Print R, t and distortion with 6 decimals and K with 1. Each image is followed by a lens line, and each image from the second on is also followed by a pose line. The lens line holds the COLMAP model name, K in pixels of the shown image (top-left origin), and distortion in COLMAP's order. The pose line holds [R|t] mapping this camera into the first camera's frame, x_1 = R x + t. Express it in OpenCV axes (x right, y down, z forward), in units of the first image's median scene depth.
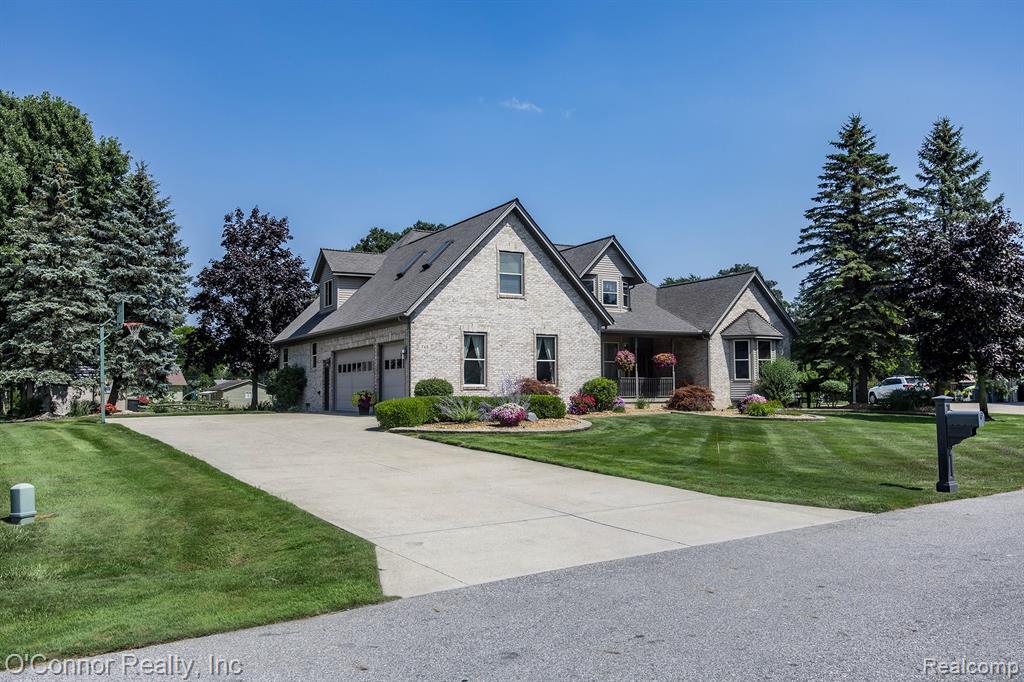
lens RADIAL K [[837.4, 0, 512.0], [0, 837.4, 341.0], [0, 0, 1]] dist [0.002282, 0.001185]
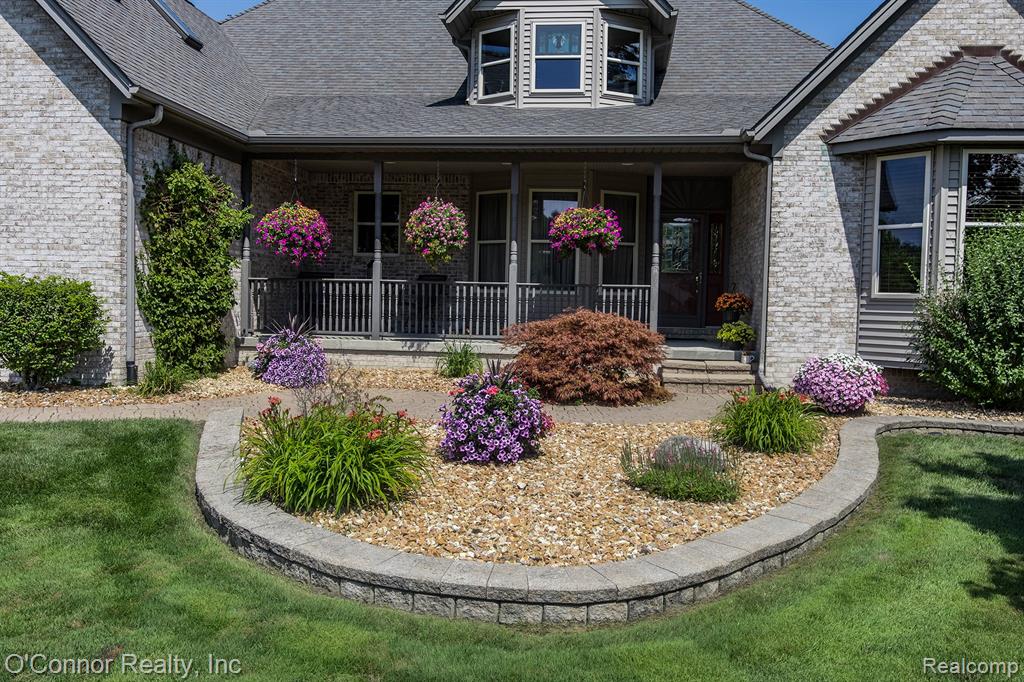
lens RADIAL K [[851.2, 0, 512.0], [0, 851.2, 341.0], [0, 0, 1]] dist [-0.003353, -0.001237]
pose [[0.806377, 0.053827, -0.588947, 0.403967], [0.008775, 0.994651, 0.102921, 0.036168], [0.591336, -0.088161, 0.801592, 0.819234]]
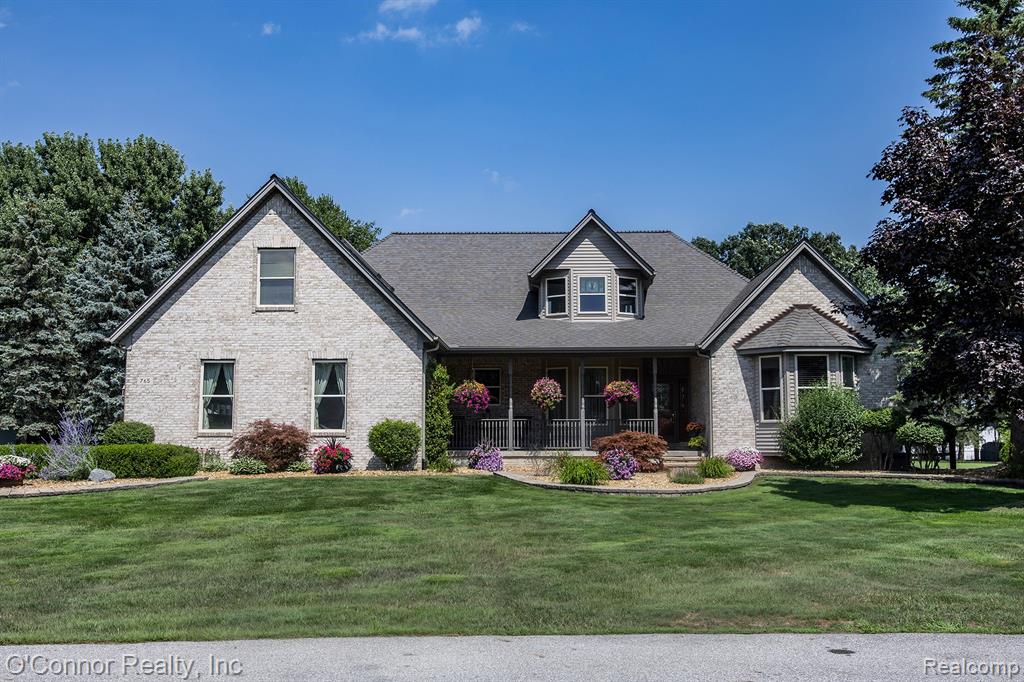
lens RADIAL K [[971.9, 0, 512.0], [0, 971.9, 341.0], [0, 0, 1]] dist [0.000159, 0.020284]
pose [[0.851631, -0.048074, -0.521932, 0.574258], [0.027594, 0.998516, -0.046947, 0.019069], [0.523414, 0.025580, 0.851694, 0.360913]]
